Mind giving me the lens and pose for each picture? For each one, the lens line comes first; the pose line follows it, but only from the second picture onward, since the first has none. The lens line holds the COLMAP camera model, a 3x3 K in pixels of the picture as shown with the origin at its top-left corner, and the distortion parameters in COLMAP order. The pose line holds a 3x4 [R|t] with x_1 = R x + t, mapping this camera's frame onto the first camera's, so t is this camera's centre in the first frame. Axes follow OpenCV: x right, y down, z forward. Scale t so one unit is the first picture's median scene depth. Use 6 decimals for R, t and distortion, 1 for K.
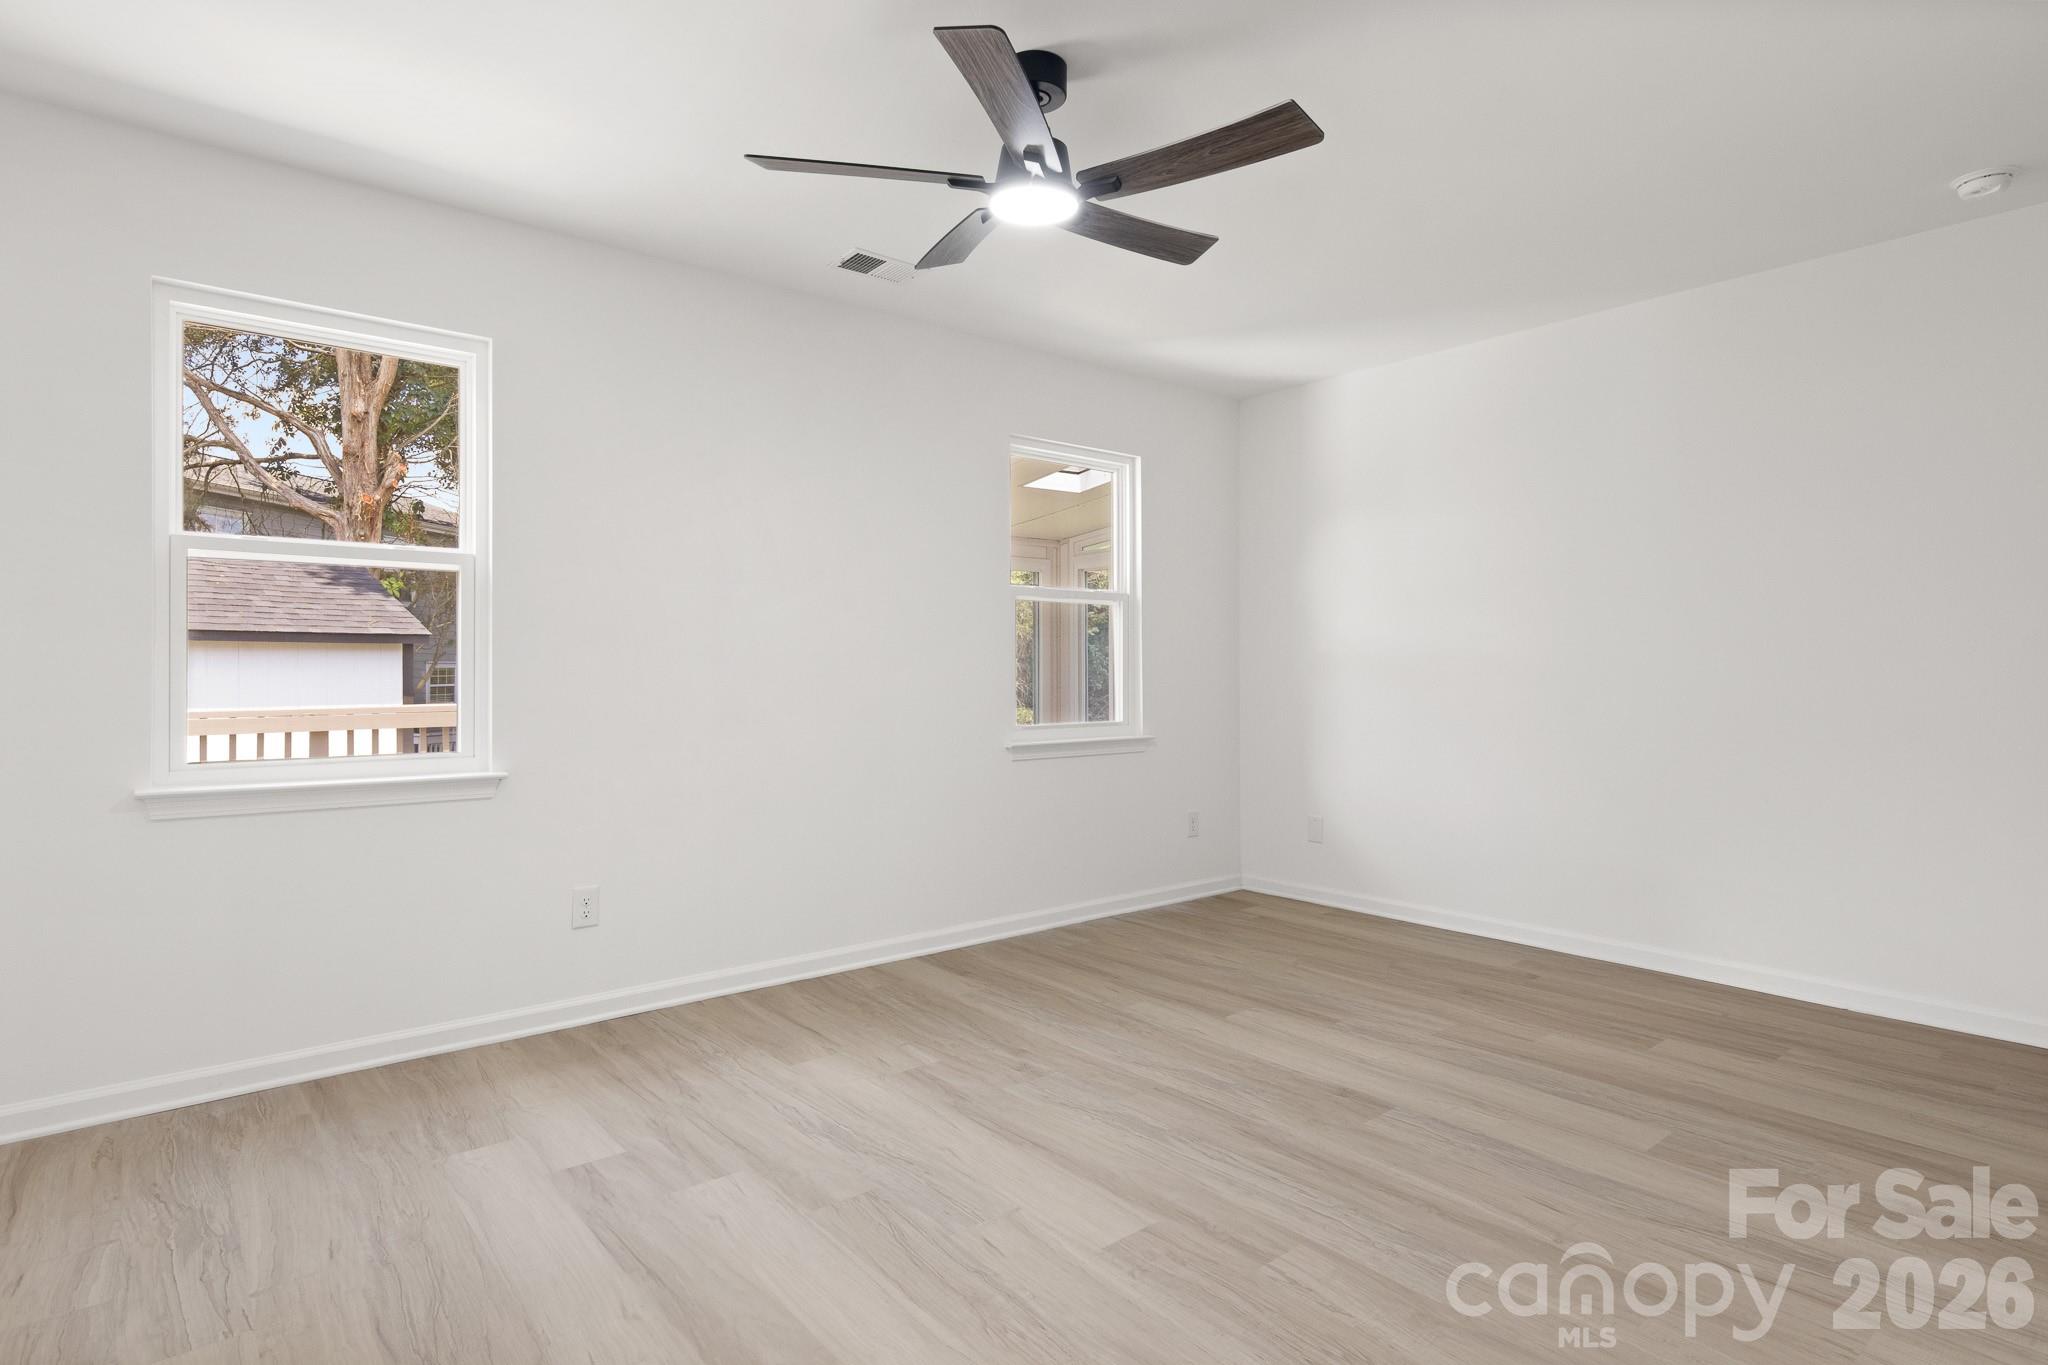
lens RADIAL K [[1061.8, 0, 1007.1], [0, 1061.8, 681.6], [0, 0, 1]] dist [0.001421, 0.000689]
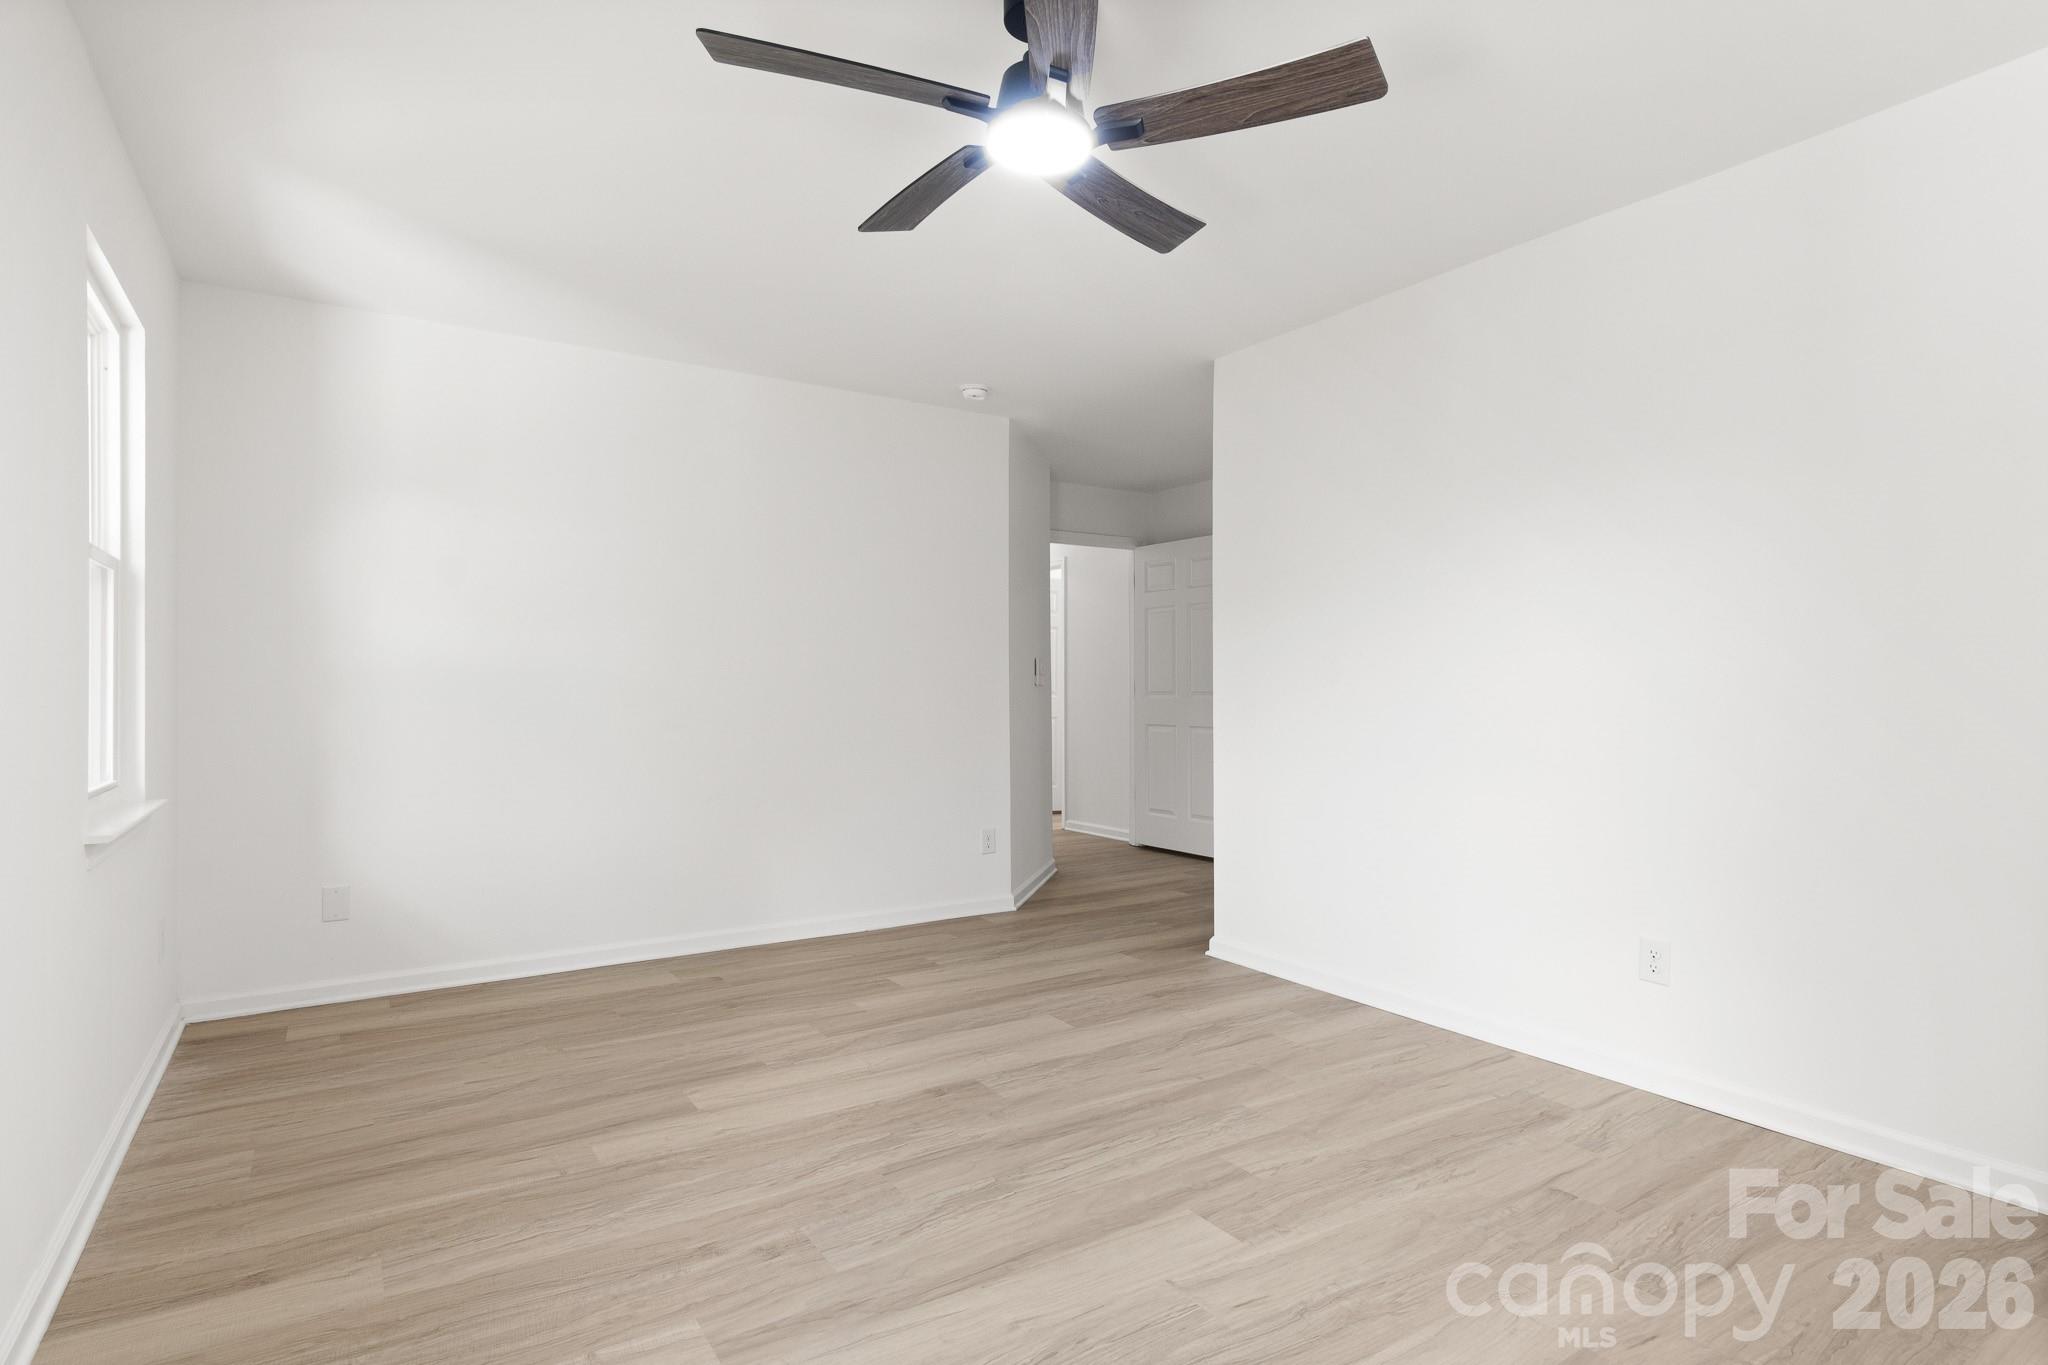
lens RADIAL K [[1061.8, 0, 1007.1], [0, 1061.8, 681.6], [0, 0, 1]] dist [0.001421, 0.000689]
pose [[0.110791, 0.005849, 0.993827, -0.718665], [0.010552, 0.999919, -0.007061, -0.009521], [-0.993788, 0.011269, 0.110720, 0.812918]]
